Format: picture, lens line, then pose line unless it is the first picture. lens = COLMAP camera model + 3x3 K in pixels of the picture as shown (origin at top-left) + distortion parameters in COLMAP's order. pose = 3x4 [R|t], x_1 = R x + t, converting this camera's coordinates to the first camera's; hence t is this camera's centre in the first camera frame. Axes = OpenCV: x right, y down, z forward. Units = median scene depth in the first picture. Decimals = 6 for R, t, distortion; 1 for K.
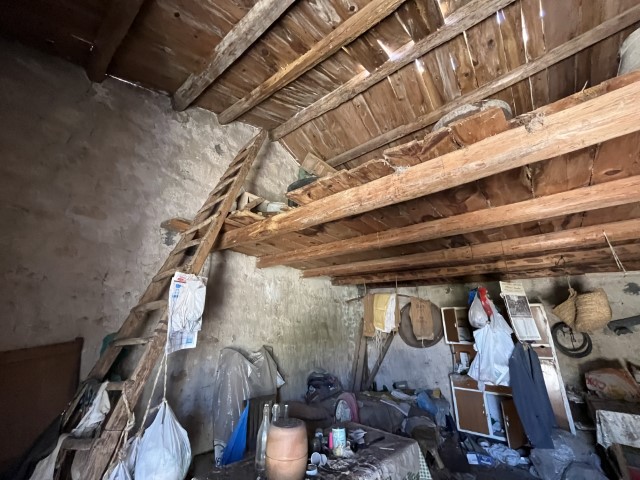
lens RADIAL K [[260.1, 0, 317.5], [0, 260.1, 238.5], [0, 0, 1]] dist [-0.000038, -0.000143]
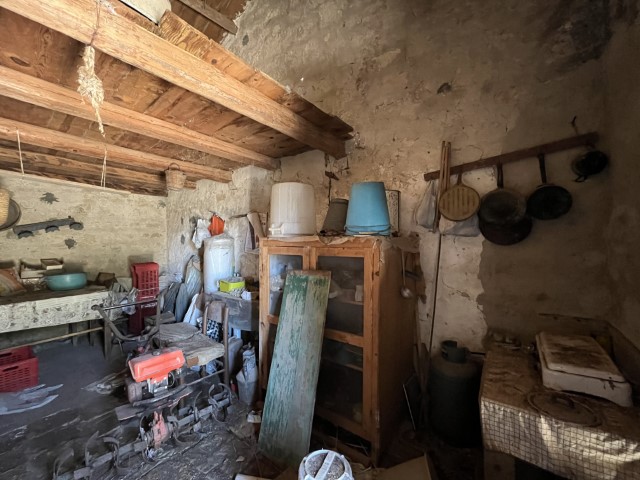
lens RADIAL K [[260.1, 0, 320.8], [0, 260.1, 240.1], [0, 0, 1]] dist [-0.000038, -0.000143]
pose [[-0.037029, -0.005194, 0.999301, 0.093894], [-0.311427, 0.950247, -0.006601, 0.015129], [-0.949548, -0.311454, -0.036804, -0.118606]]
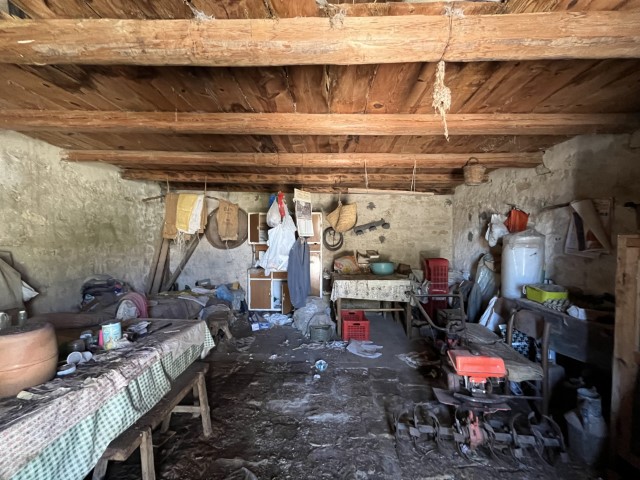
lens RADIAL K [[260.1, 0, 318.4], [0, 260.1, 239.4], [0, 0, 1]] dist [-0.000038, -0.000143]
pose [[0.788573, -0.007107, 0.614900, 0.066135], [-0.193067, 0.946512, 0.258536, 0.056616], [-0.583847, -0.322592, 0.745022, 0.002604]]
